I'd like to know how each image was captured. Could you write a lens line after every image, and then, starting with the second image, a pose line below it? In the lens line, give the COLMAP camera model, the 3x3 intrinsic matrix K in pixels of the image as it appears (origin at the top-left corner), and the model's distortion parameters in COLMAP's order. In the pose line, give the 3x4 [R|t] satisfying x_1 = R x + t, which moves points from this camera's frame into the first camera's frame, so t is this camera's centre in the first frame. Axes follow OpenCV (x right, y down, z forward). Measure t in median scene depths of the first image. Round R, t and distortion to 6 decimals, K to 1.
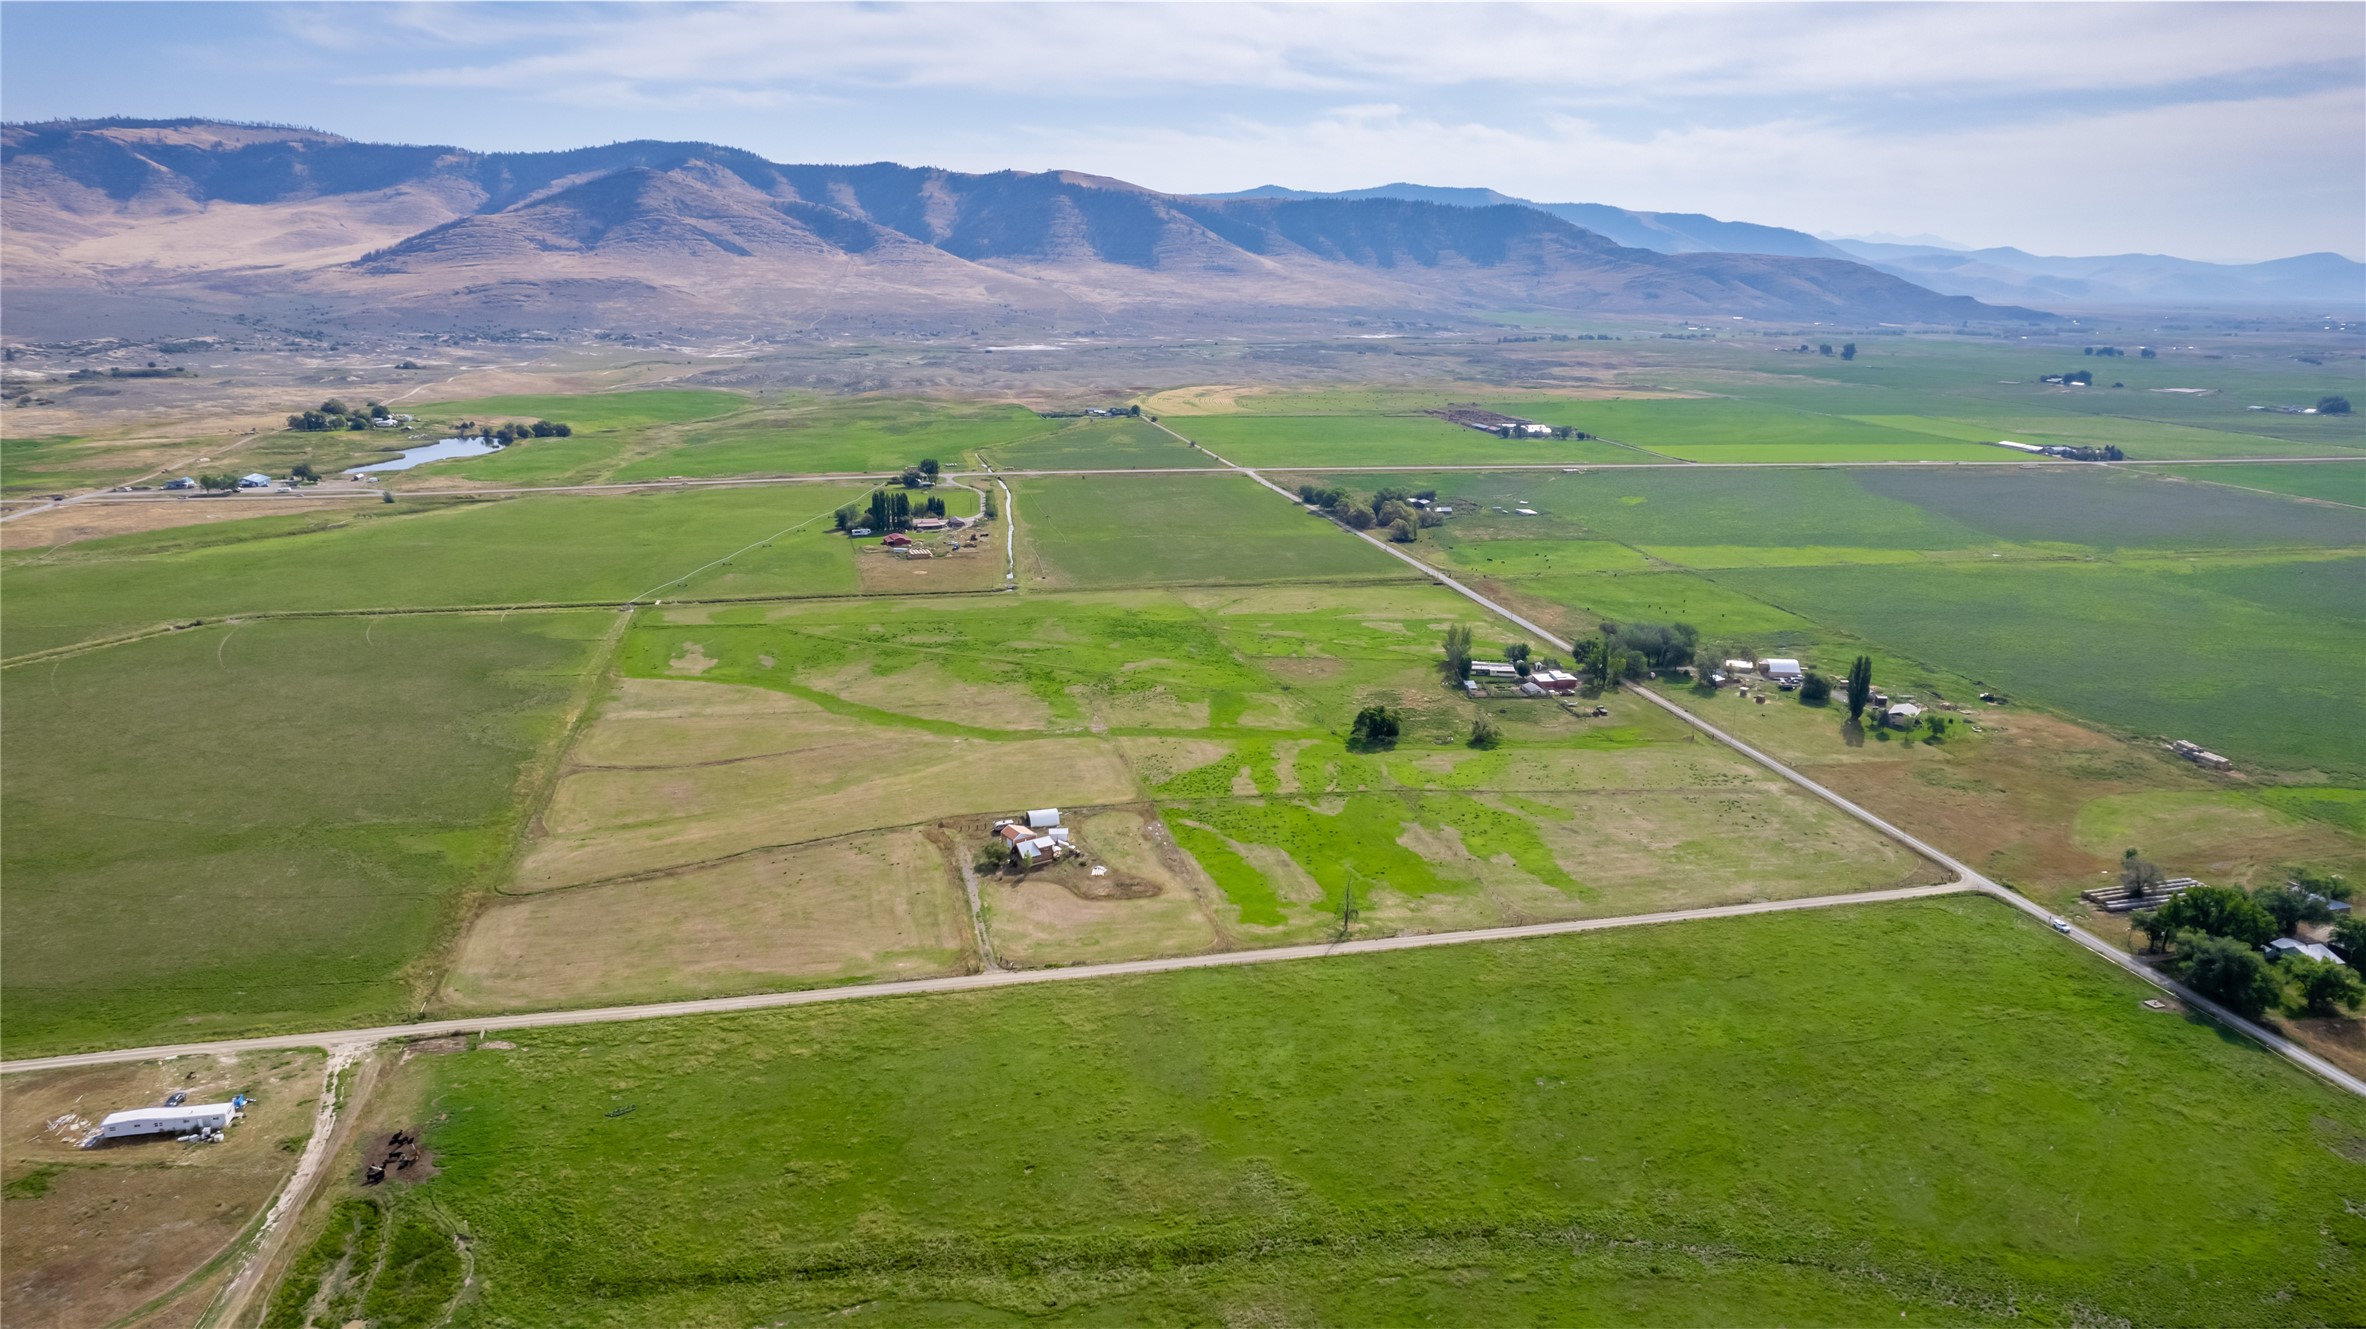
lens RADIAL K [[1528.5, 0, 1200.4], [0, 1528.5, 663.8], [0, 0, 1]] dist [-0.086531, 0.088235]
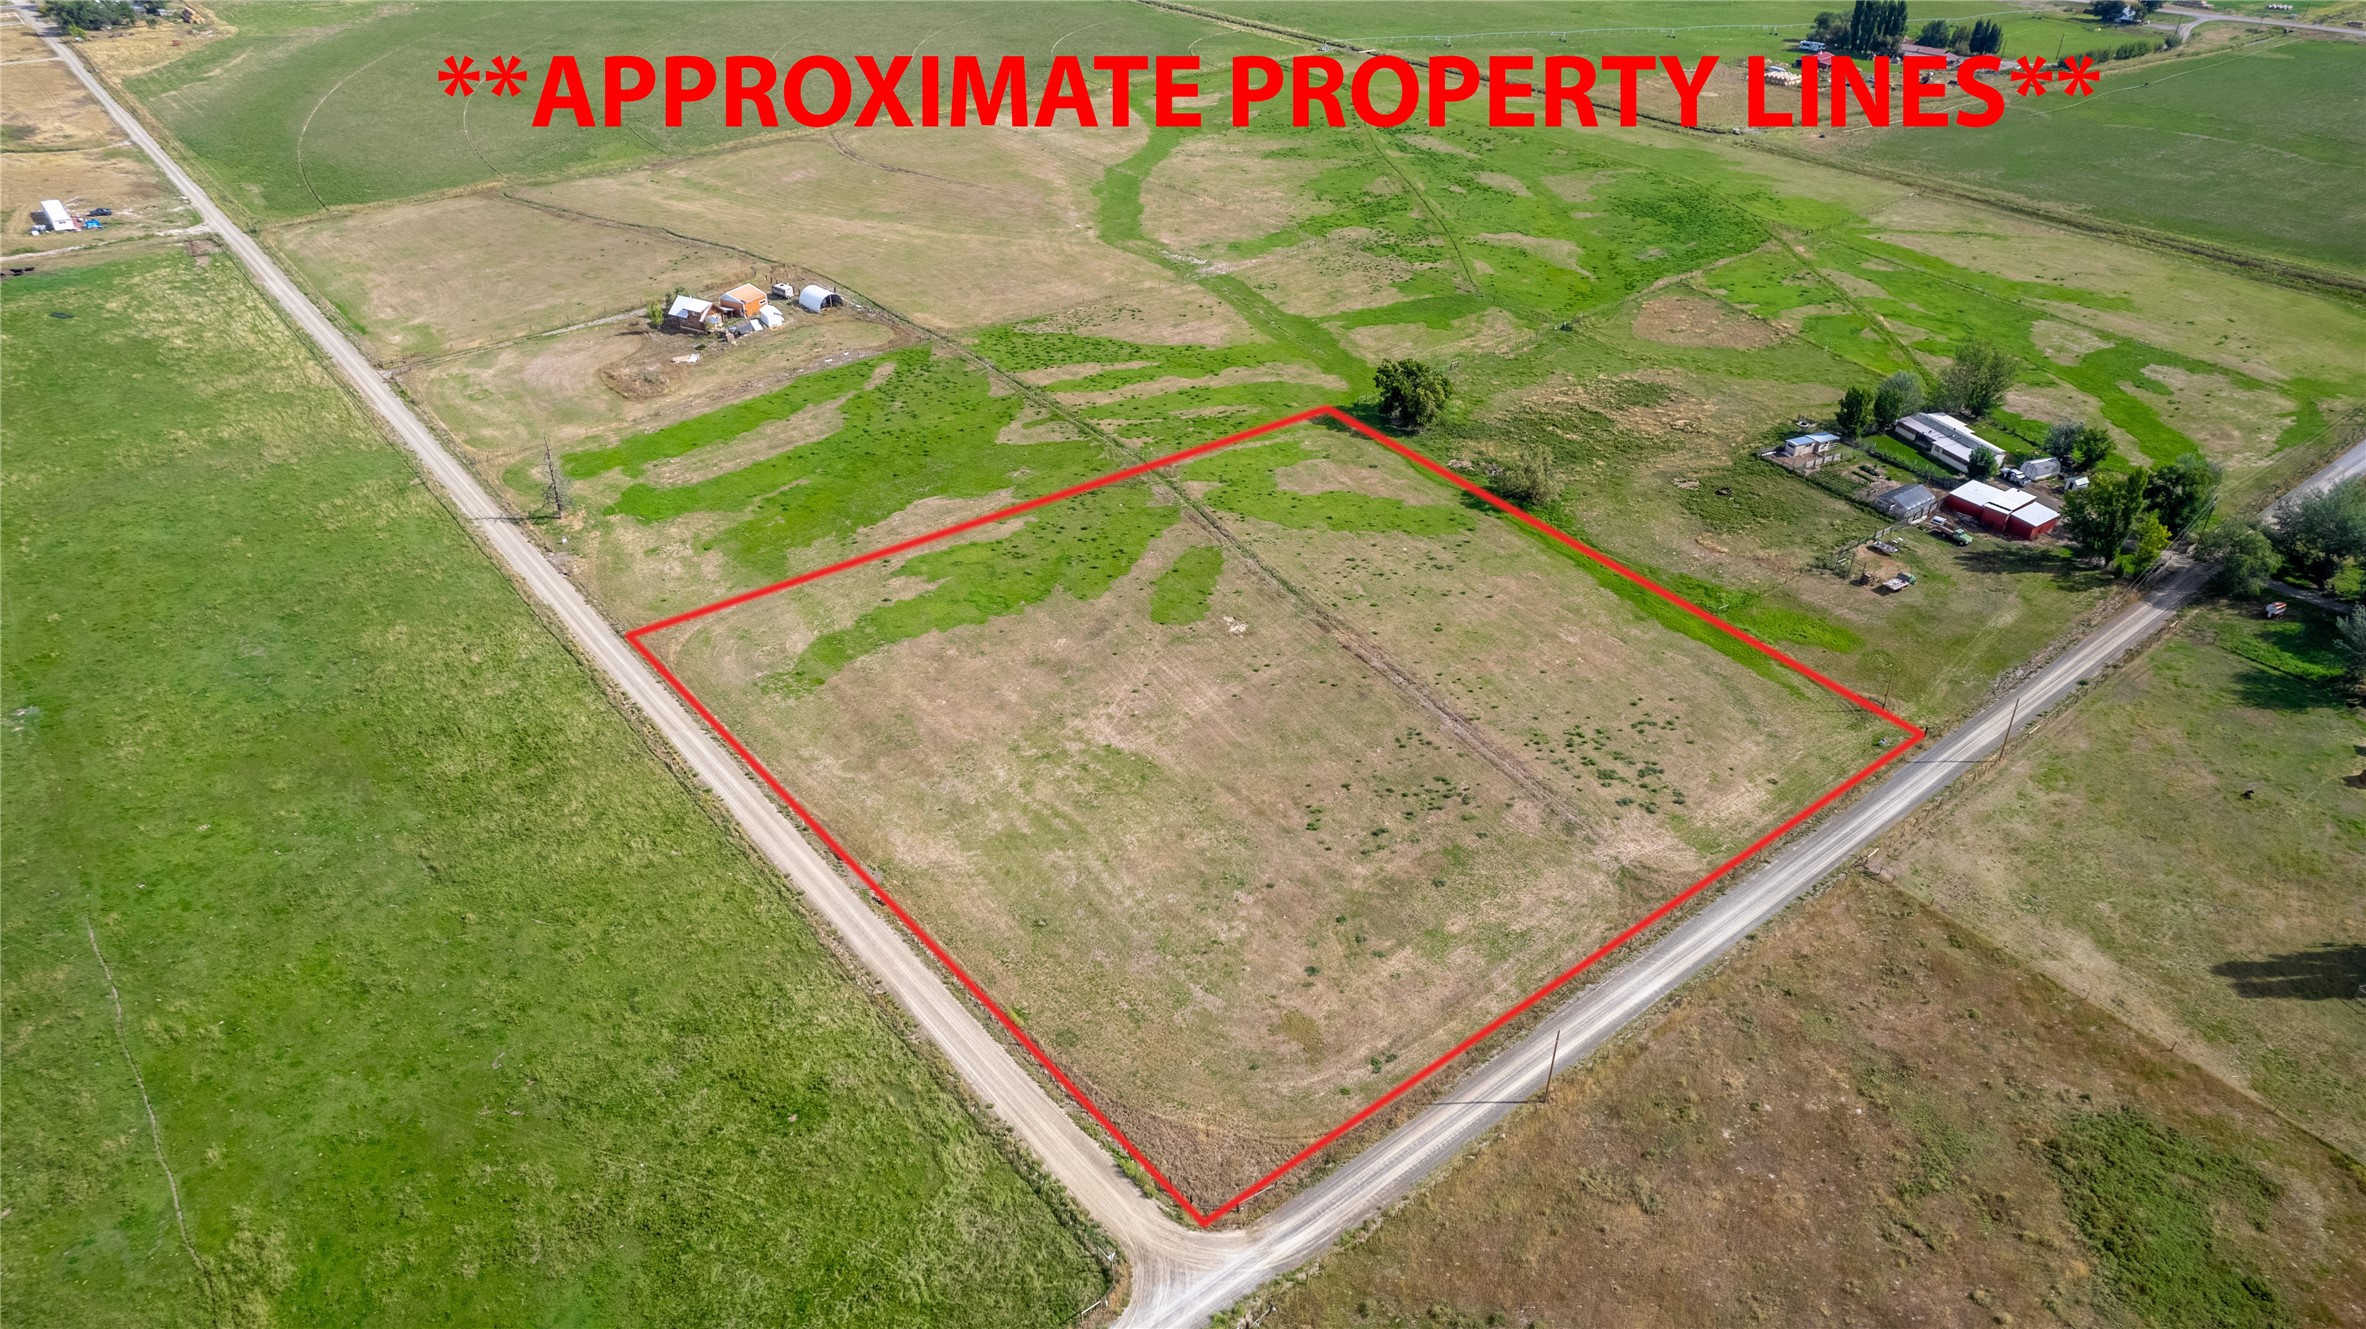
lens RADIAL K [[1528.5, 0, 1200.4], [0, 1528.5, 663.8], [0, 0, 1]] dist [-0.086531, 0.088235]
pose [[0.433286, 0.474318, -0.766346, 0.357895], [-0.238814, 0.880337, 0.409847, -0.053767], [0.869041, 0.005433, 0.494711, 0.423124]]
